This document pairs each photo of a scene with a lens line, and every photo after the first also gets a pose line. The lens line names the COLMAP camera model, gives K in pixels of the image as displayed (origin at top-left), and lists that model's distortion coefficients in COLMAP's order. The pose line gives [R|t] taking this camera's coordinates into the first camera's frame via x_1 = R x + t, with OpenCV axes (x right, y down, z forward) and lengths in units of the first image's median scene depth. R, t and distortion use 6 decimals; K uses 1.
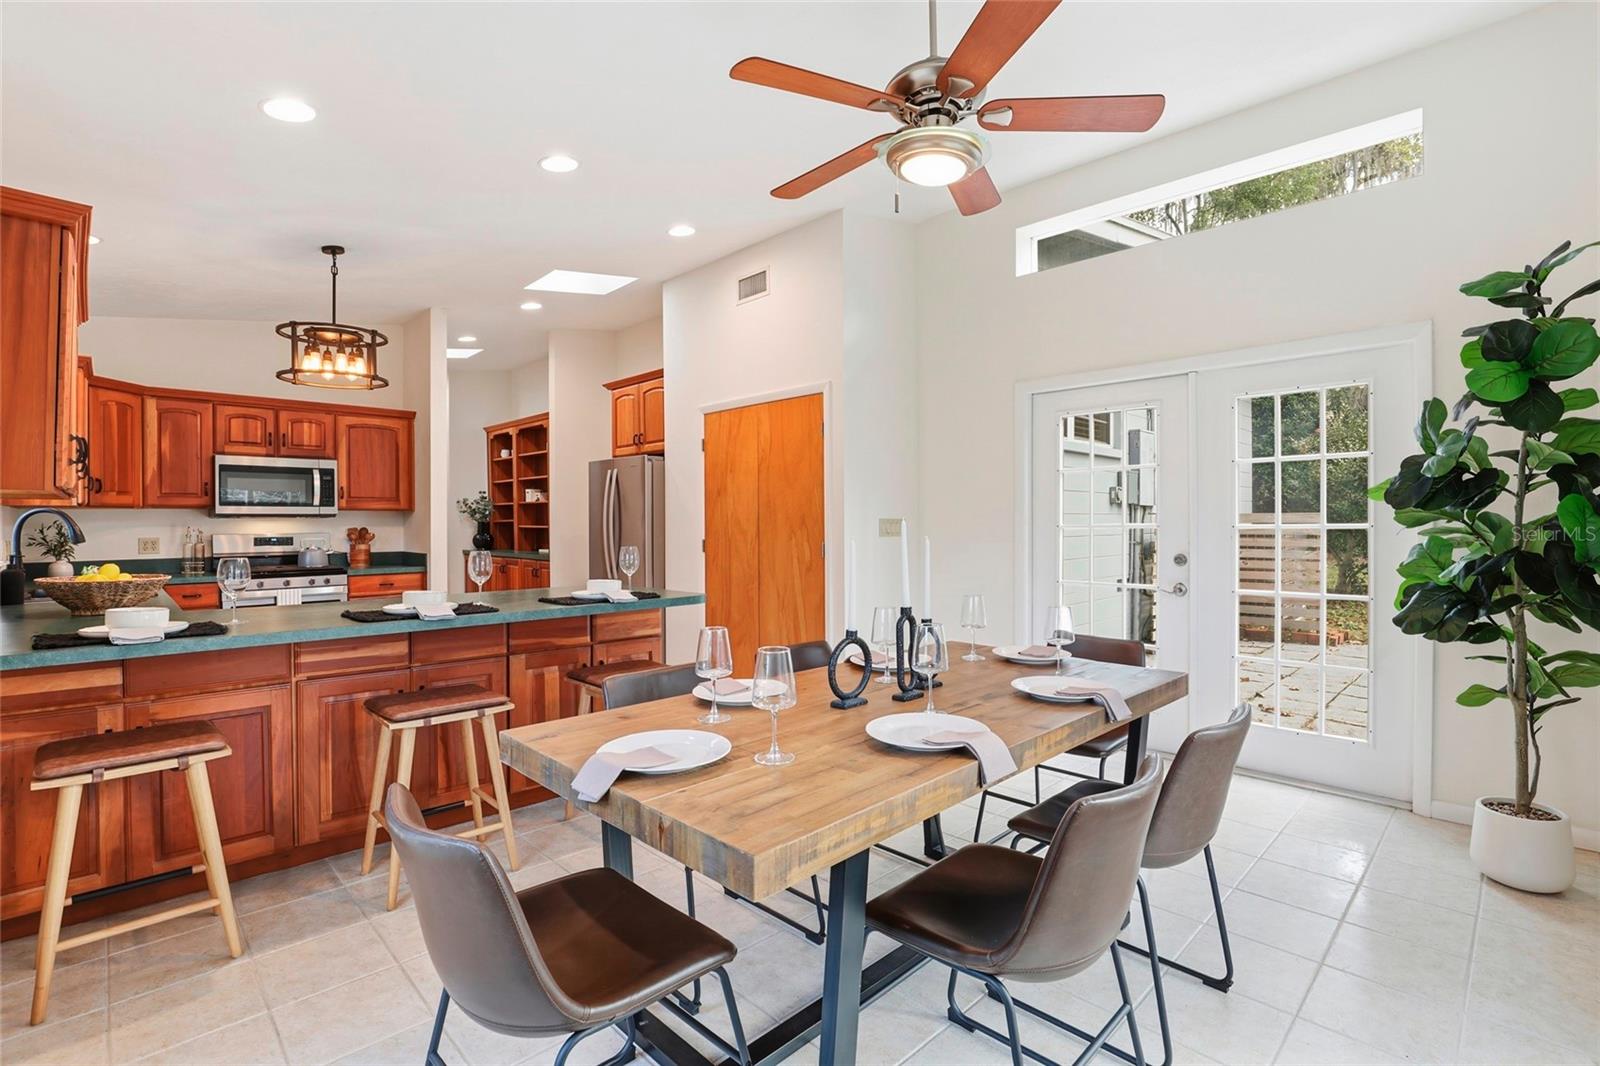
lens RADIAL K [[737.8, 0, 800.2], [0, 737.8, 528.4], [0, 0, 1]] dist [-0.036115, 0.005487]
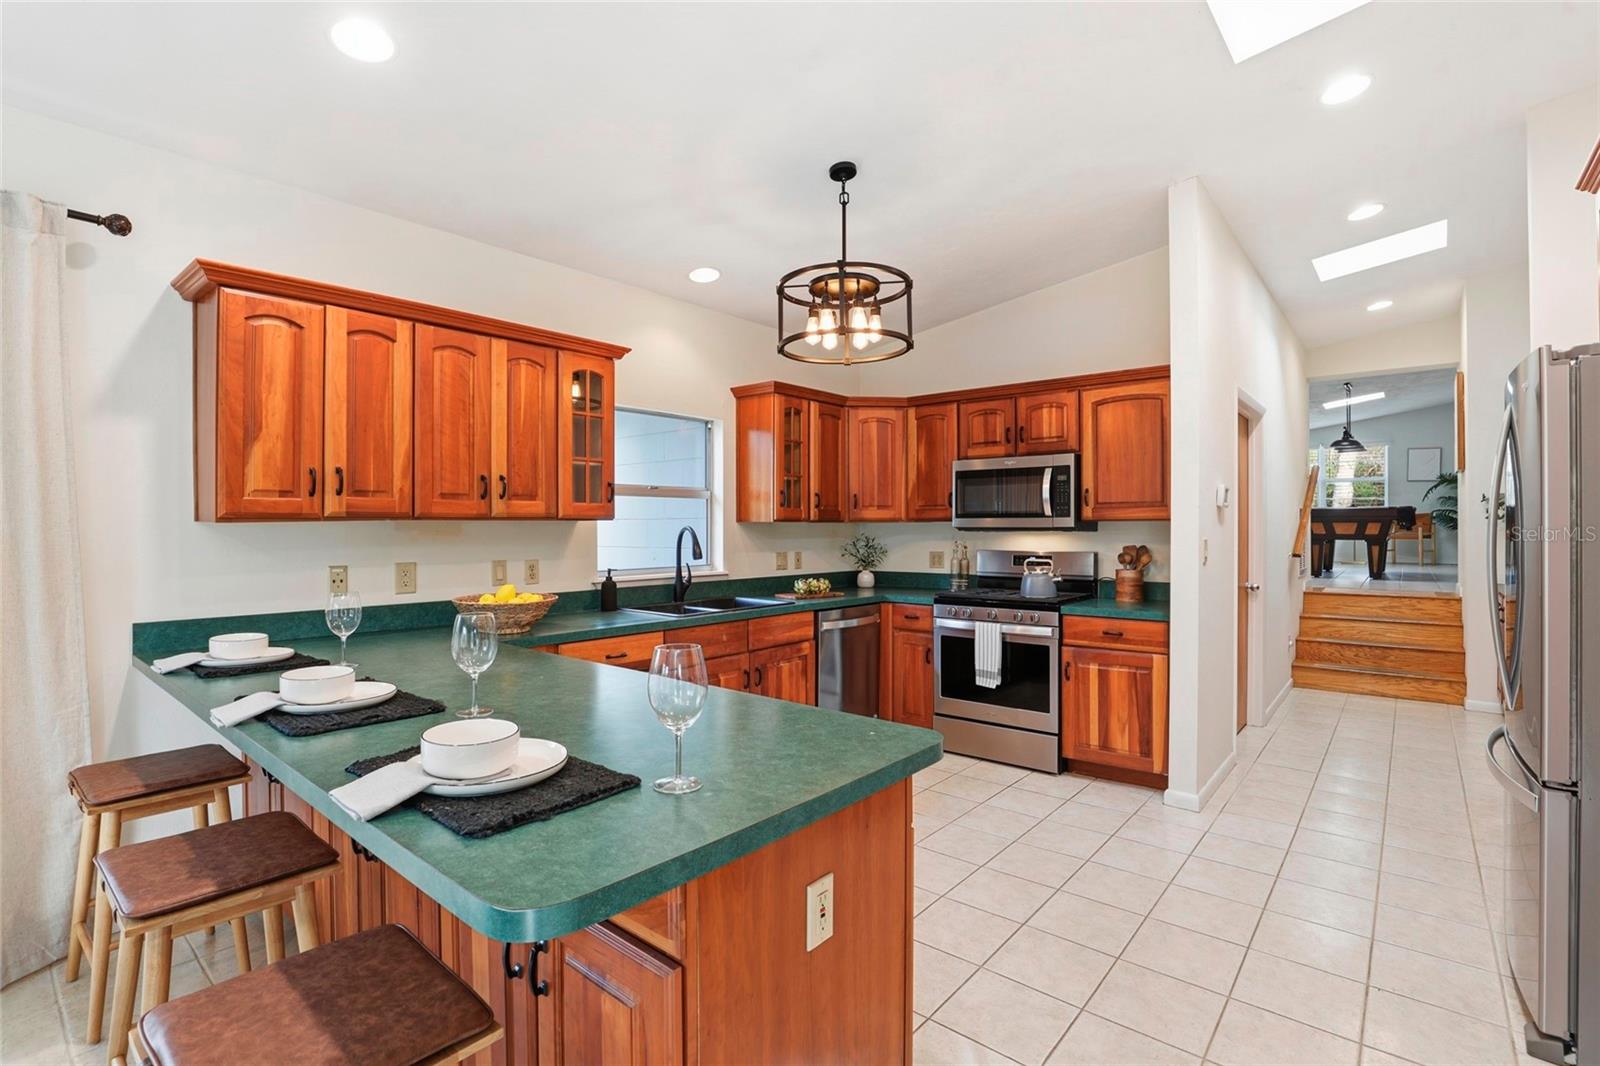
lens RADIAL K [[737.8, 0, 803.4], [0, 737.8, 527.1], [0, 0, 1]] dist [-0.036115, 0.005487]
pose [[0.090423, 0.003026, -0.995899, 0.071125], [-0.008574, 0.999961, 0.002260, -0.019971], [0.995867, 0.008334, 0.090445, 0.695110]]
